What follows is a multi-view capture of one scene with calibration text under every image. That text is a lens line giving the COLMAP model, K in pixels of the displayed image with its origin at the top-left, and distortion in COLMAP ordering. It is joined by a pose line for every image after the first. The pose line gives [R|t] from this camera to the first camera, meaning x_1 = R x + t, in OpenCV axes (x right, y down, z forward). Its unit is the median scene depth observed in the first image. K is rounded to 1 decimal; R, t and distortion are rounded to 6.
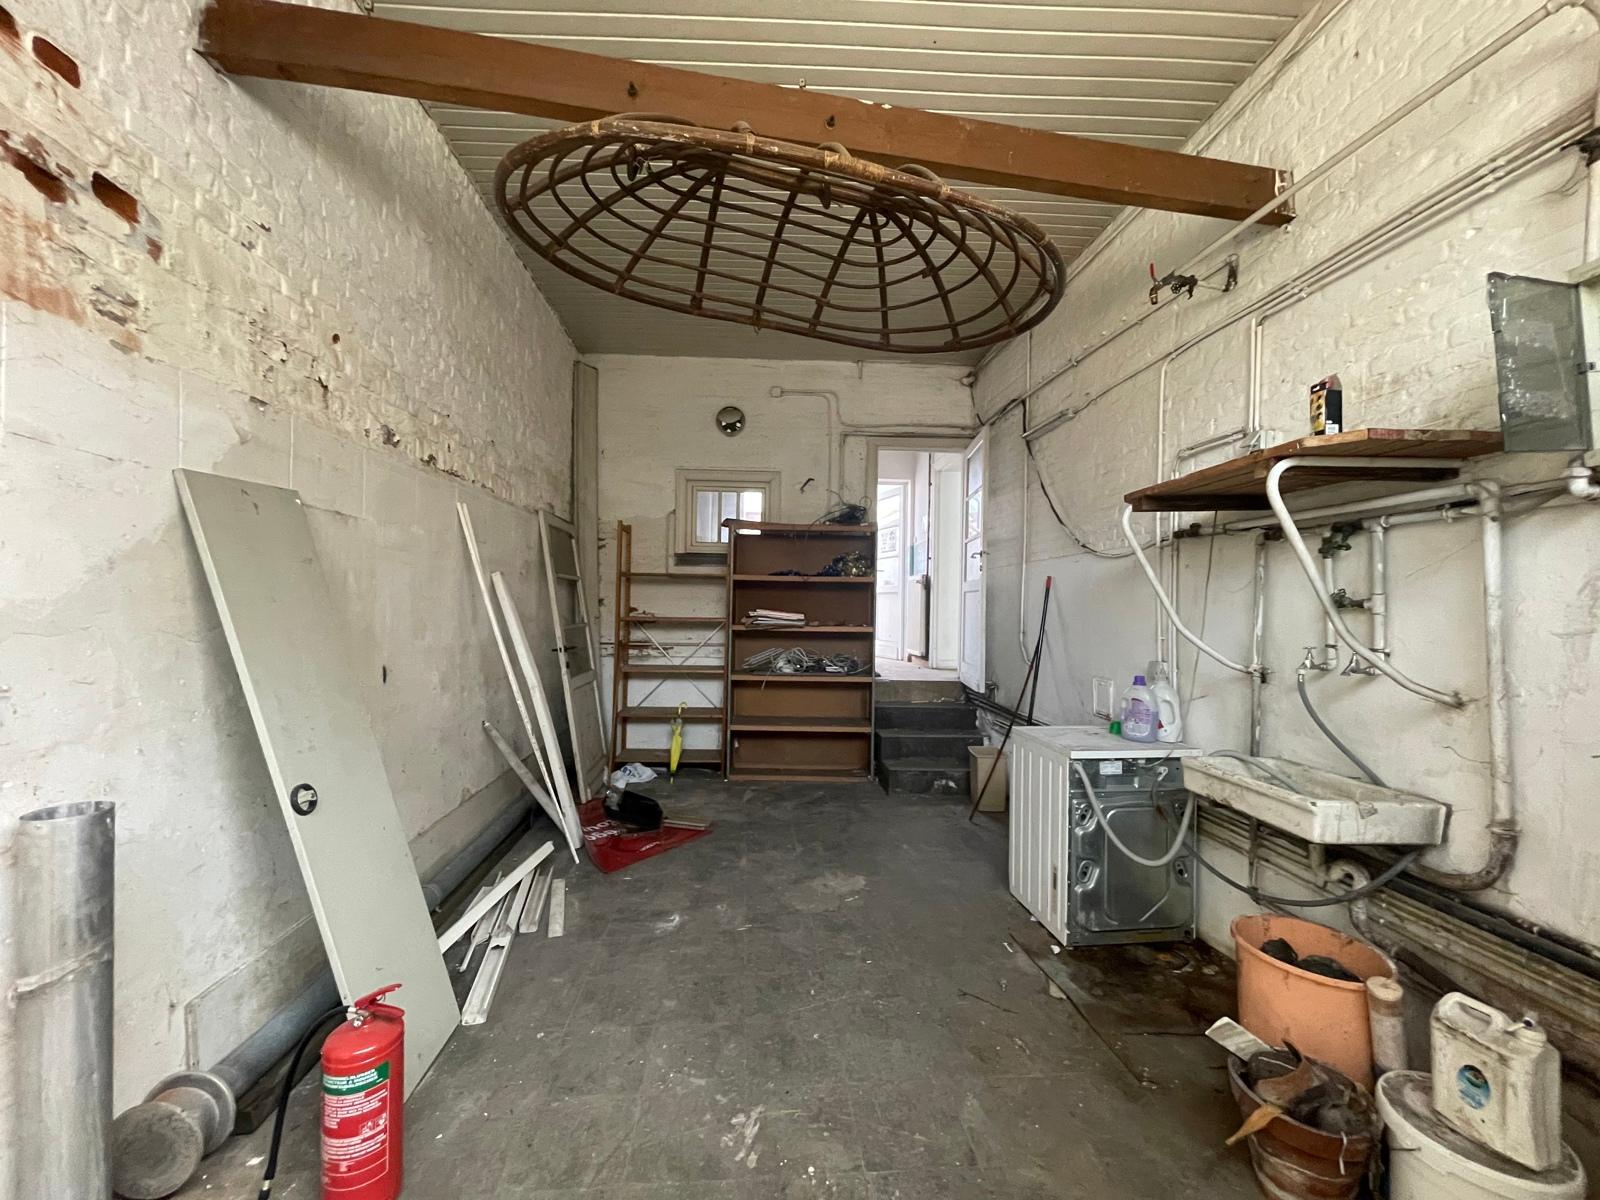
lens RADIAL K [[648.1, 0, 800.2], [0, 648.1, 603.4], [0, 0, 1]] dist [-0.002362, 0.000067]
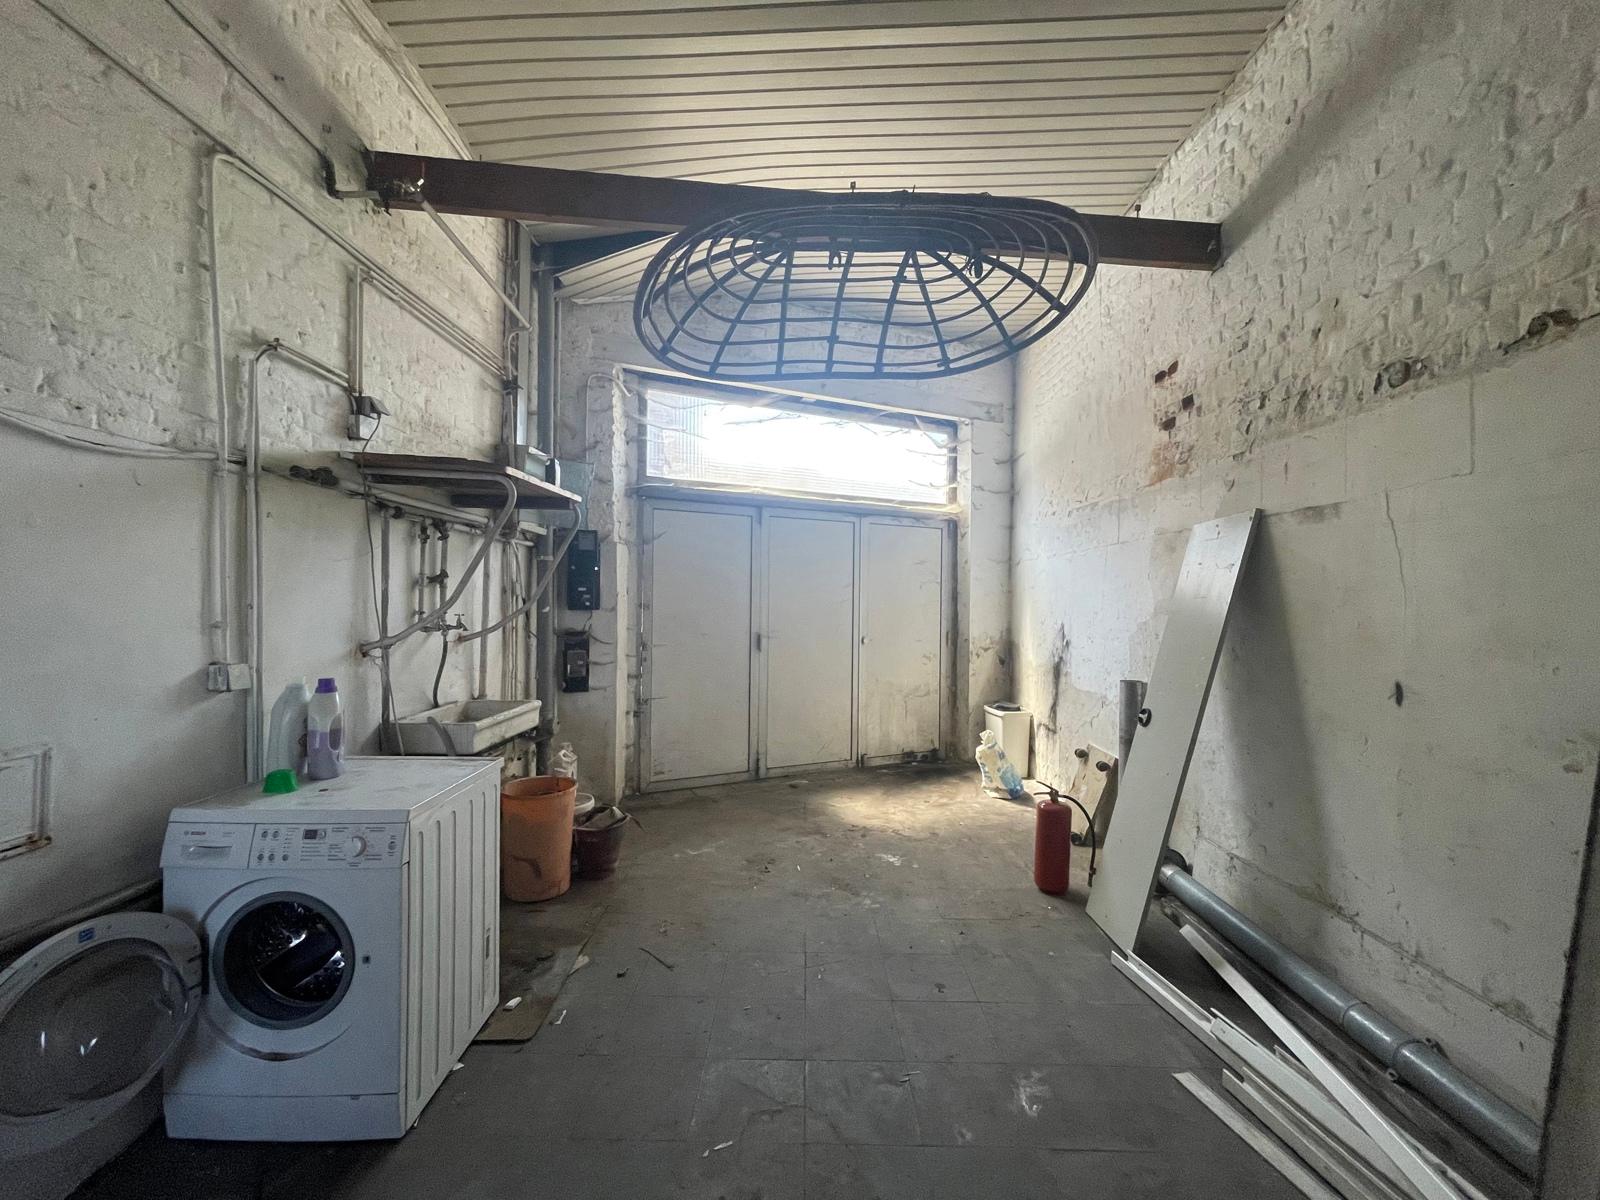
lens RADIAL K [[648.1, 0, 800.2], [0, 648.1, 603.4], [0, 0, 1]] dist [-0.002362, 0.000067]
pose [[-0.995311, -0.026437, 0.093042, -0.030687], [-0.026872, 0.999633, -0.003426, 0.032857], [-0.092917, -0.005910, -0.995656, 2.173370]]
